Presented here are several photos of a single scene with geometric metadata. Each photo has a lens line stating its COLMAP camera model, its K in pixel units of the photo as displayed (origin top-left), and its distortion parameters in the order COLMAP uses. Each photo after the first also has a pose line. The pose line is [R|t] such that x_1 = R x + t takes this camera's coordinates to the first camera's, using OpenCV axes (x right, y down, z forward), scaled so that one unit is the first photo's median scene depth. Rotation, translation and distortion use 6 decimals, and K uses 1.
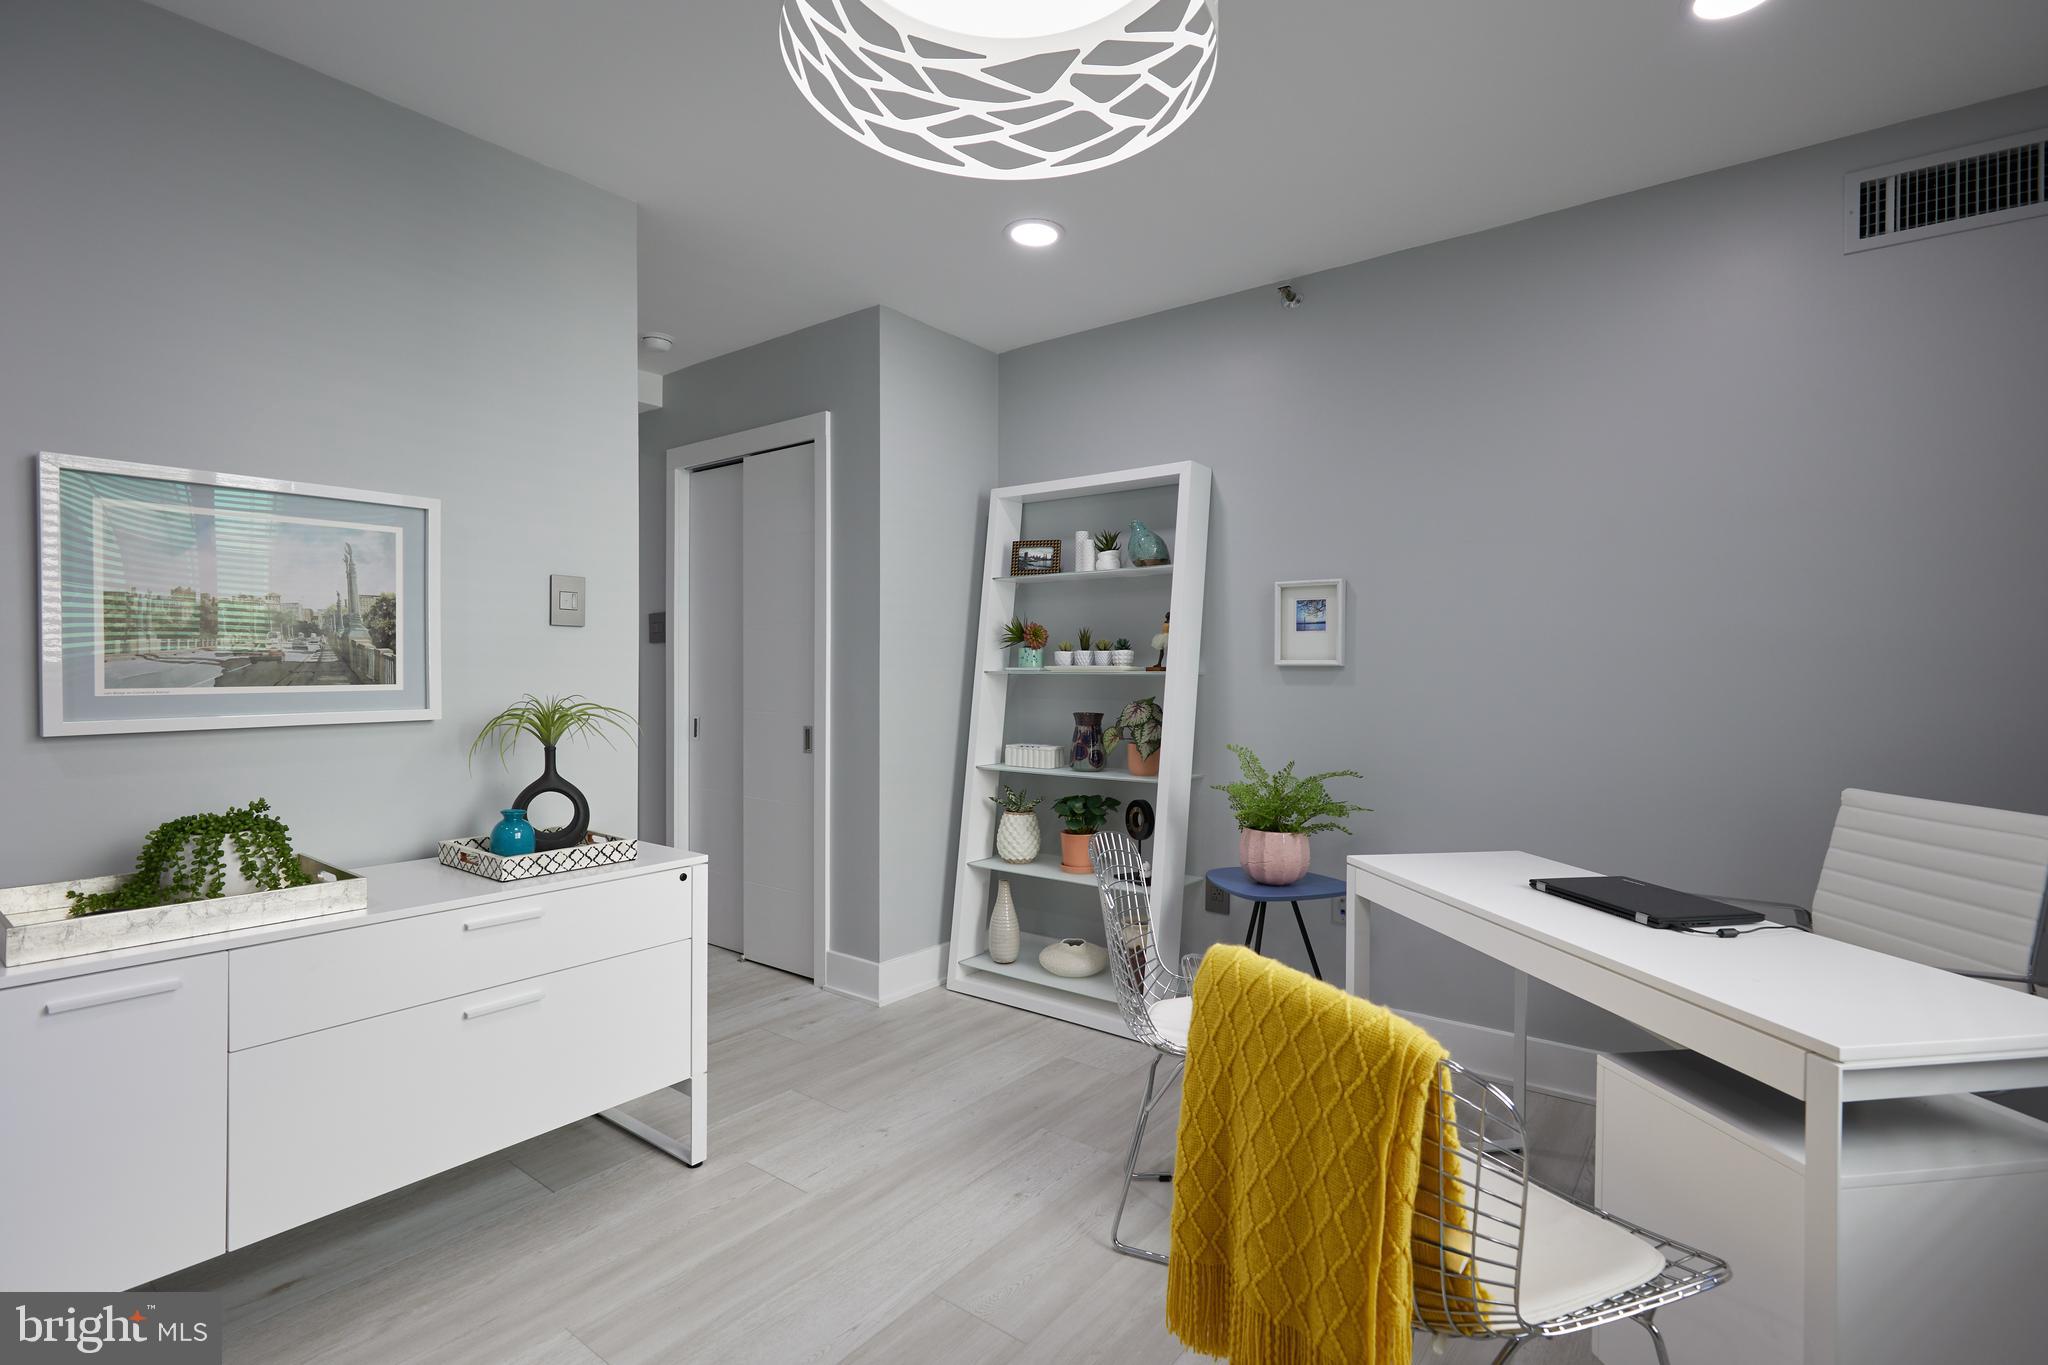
lens RADIAL K [[982.1, 0, 1017.7], [0, 982.1, 678.3], [0, 0, 1]] dist [0.001999, -0.000305]
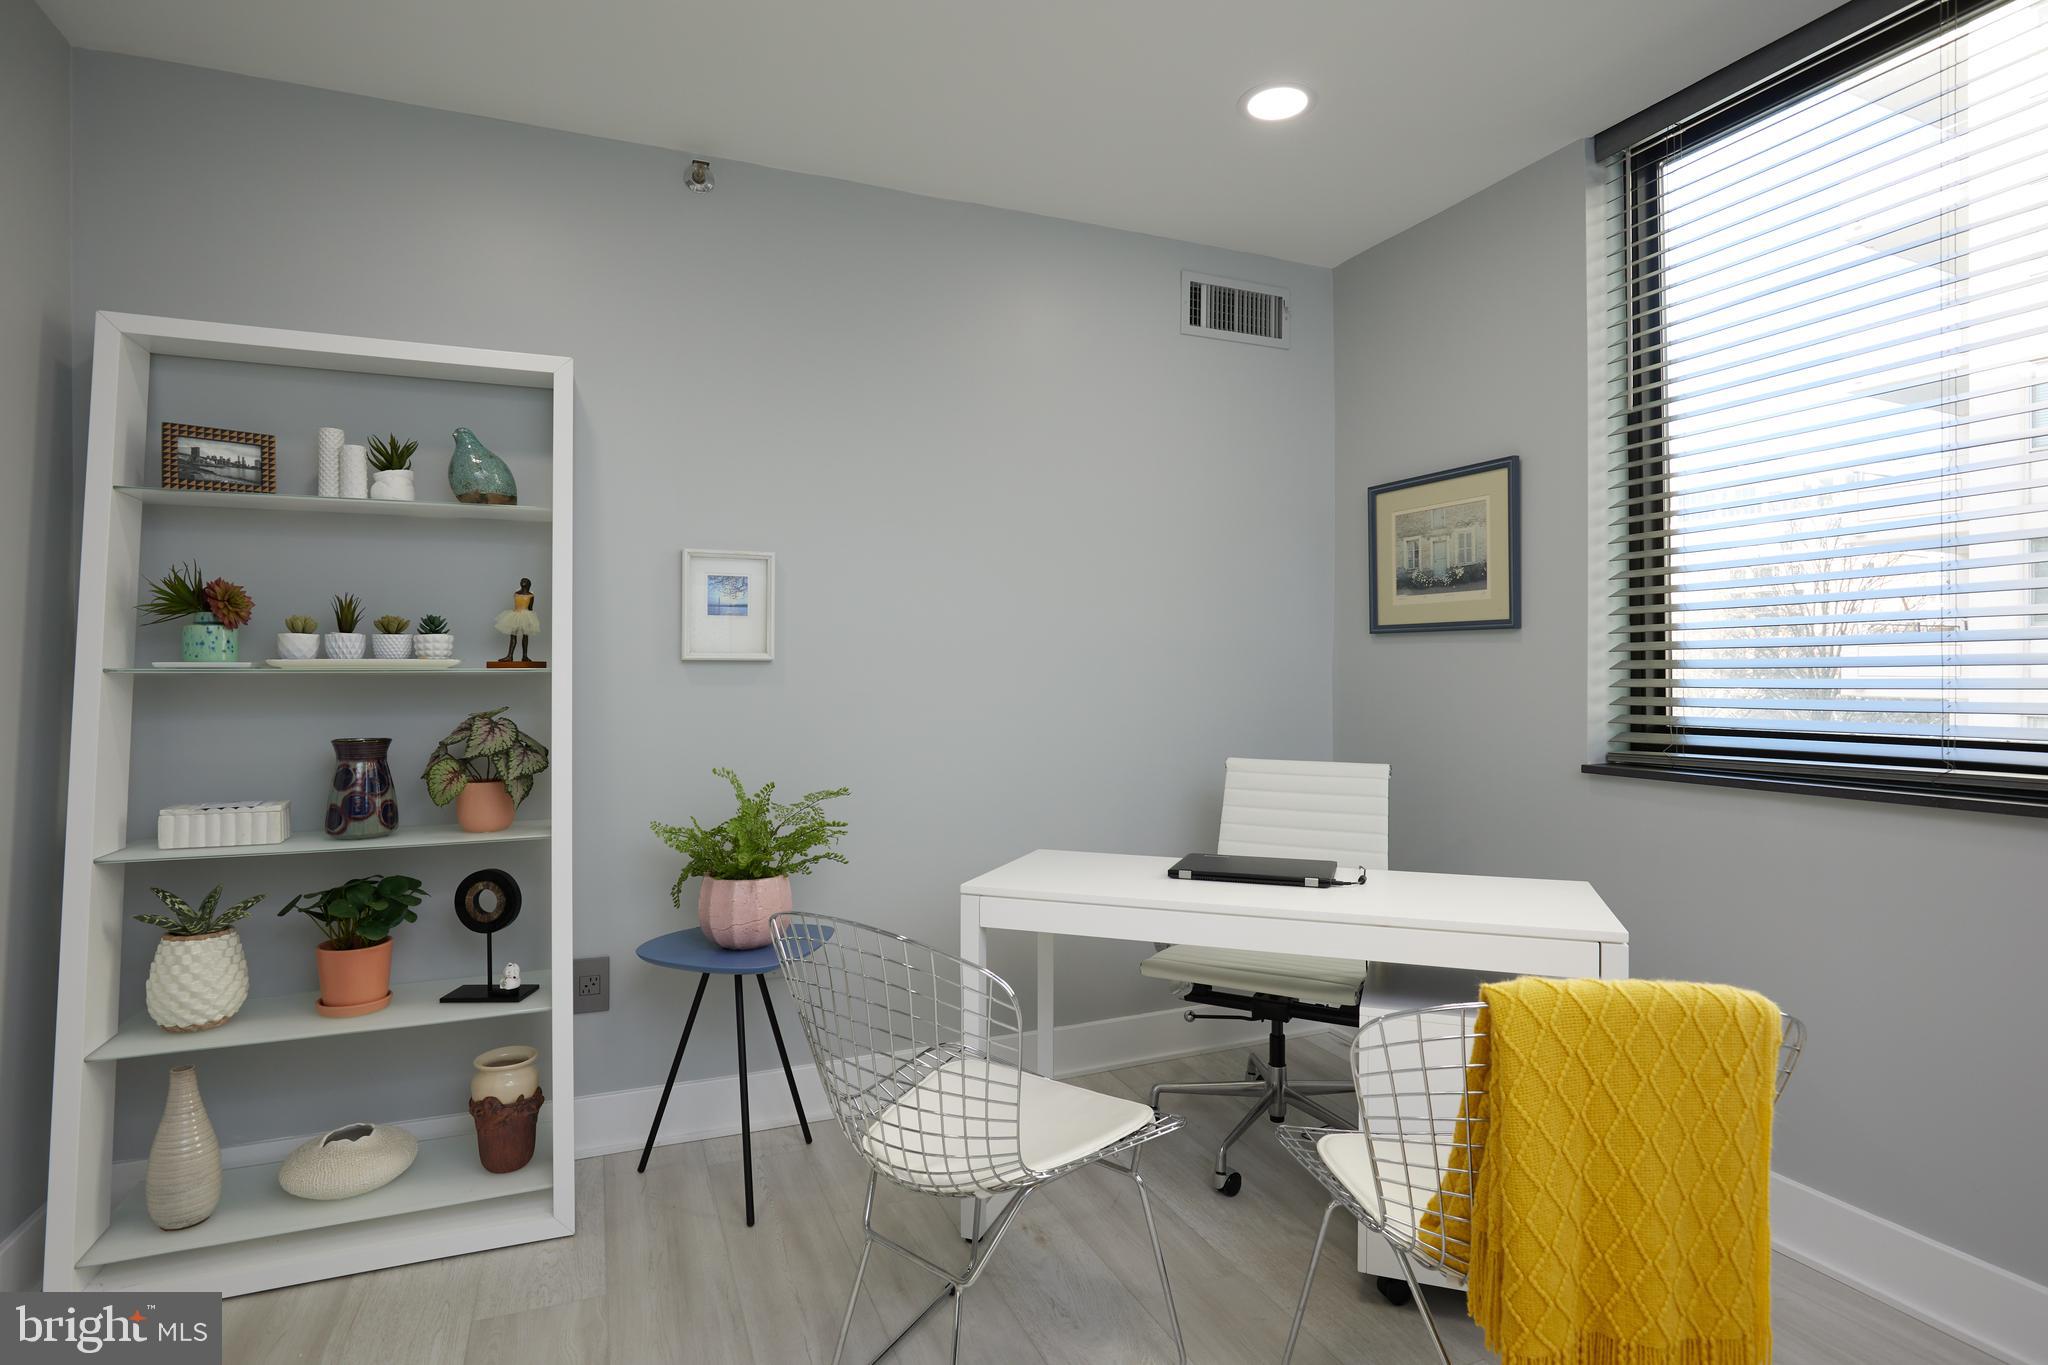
lens RADIAL K [[1076.0, 0, 1025.1], [0, 1076.0, 674.6], [0, 0, 1]] dist [-0.021088, -0.000610]
pose [[0.474890, -0.008566, 0.880004, -0.305016], [0.009180, 0.999946, 0.004779, -0.002938], [-0.879997, 0.005809, 0.474943, 0.346705]]
